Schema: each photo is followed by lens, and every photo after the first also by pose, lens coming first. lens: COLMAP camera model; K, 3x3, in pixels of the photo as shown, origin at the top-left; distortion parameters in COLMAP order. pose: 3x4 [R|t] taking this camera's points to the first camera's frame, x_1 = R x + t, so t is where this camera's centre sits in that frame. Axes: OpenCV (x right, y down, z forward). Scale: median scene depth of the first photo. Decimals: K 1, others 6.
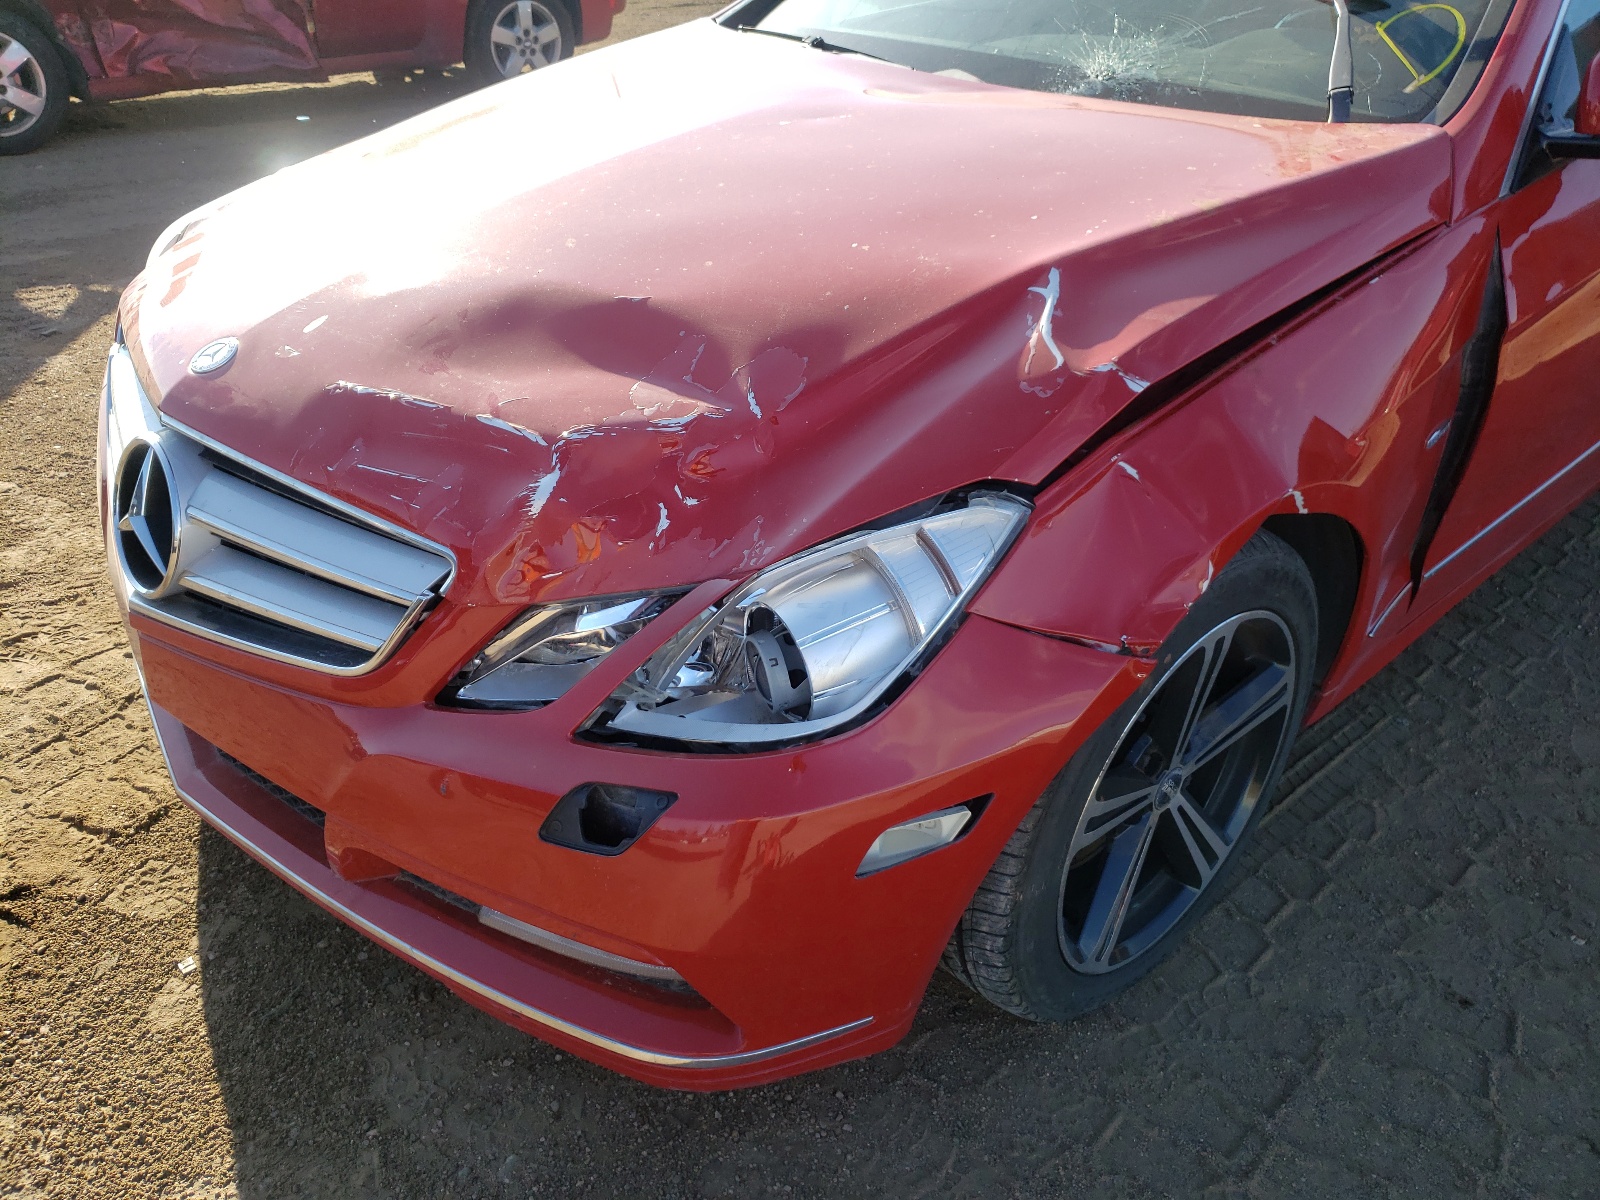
lens RADIAL K [[1245.6, 0, 792.7], [0, 1245.6, 598.0], [0, 0, 1]] dist [0.051576, -0.037488]
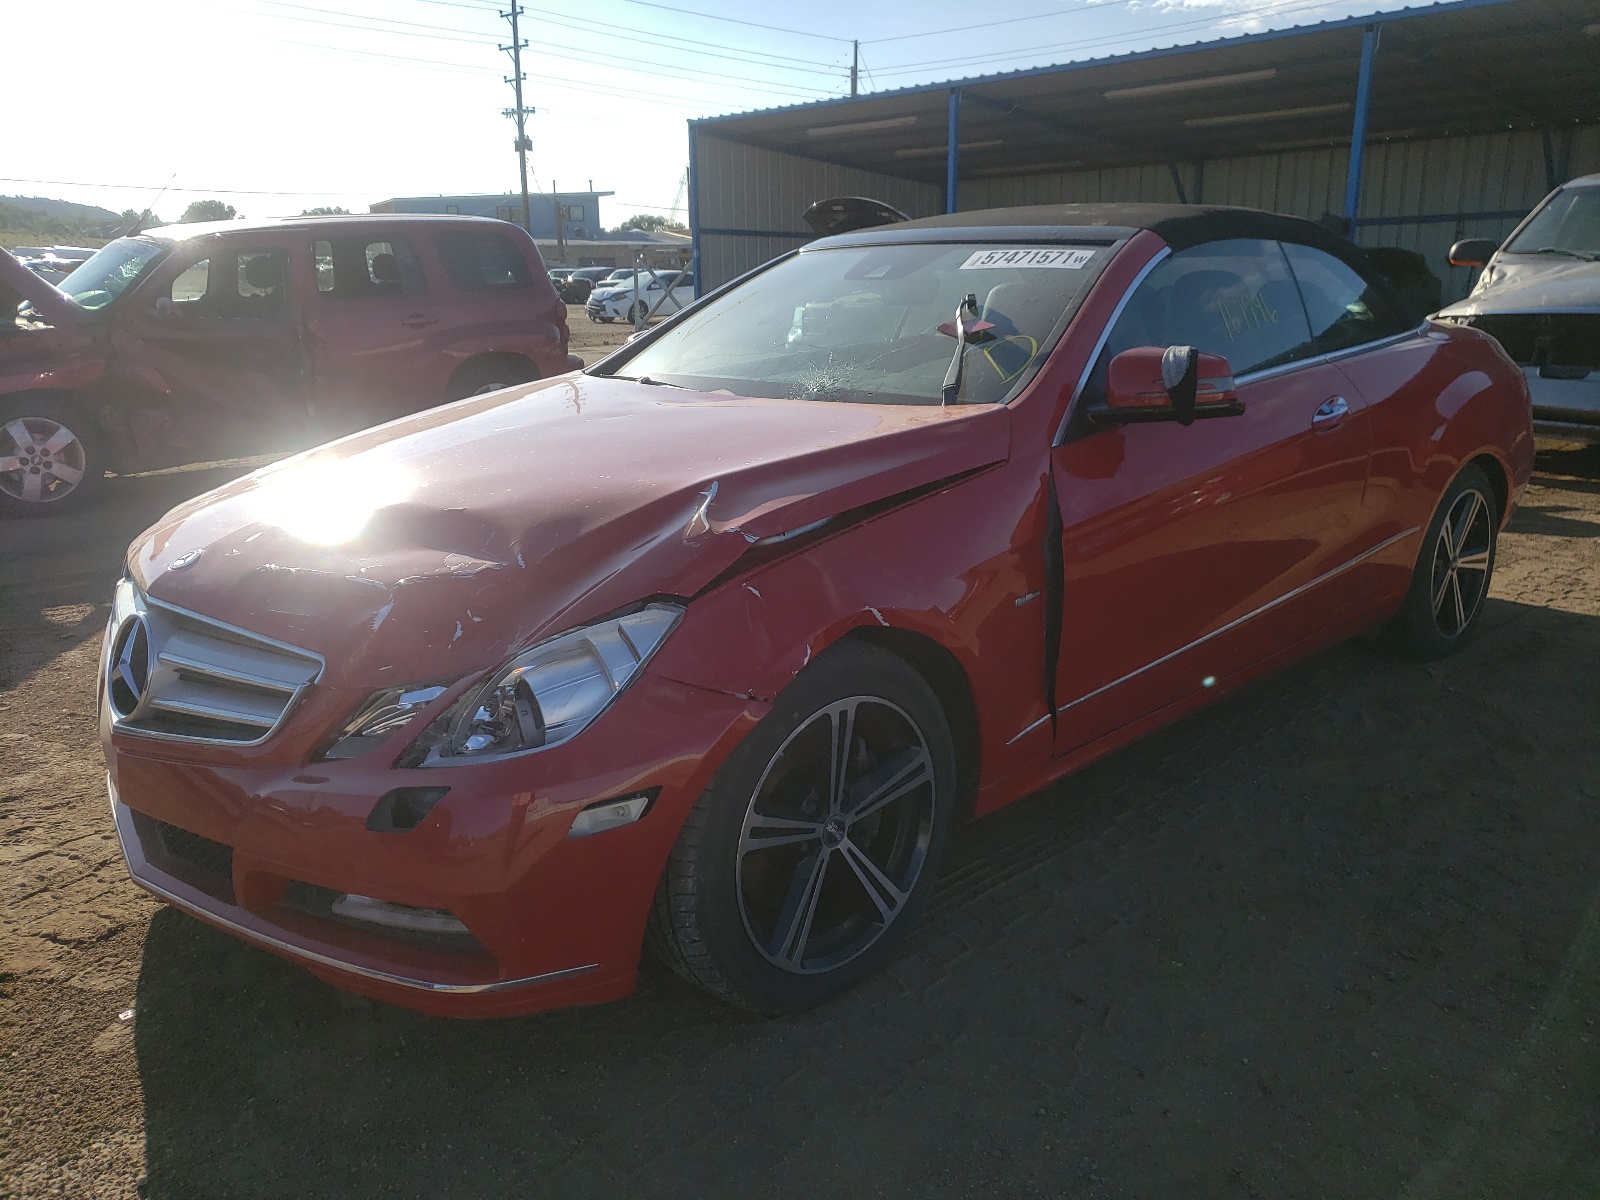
lens RADIAL K [[1245.6, 0, 792.1], [0, 1245.6, 607.6], [0, 0, 1]] dist [0.051576, -0.037488]
pose [[0.999276, -0.037202, 0.007950, 0.258081], [0.037973, 0.962951, -0.266989, 0.293265], [0.002277, 0.267097, 0.963667, -0.451326]]
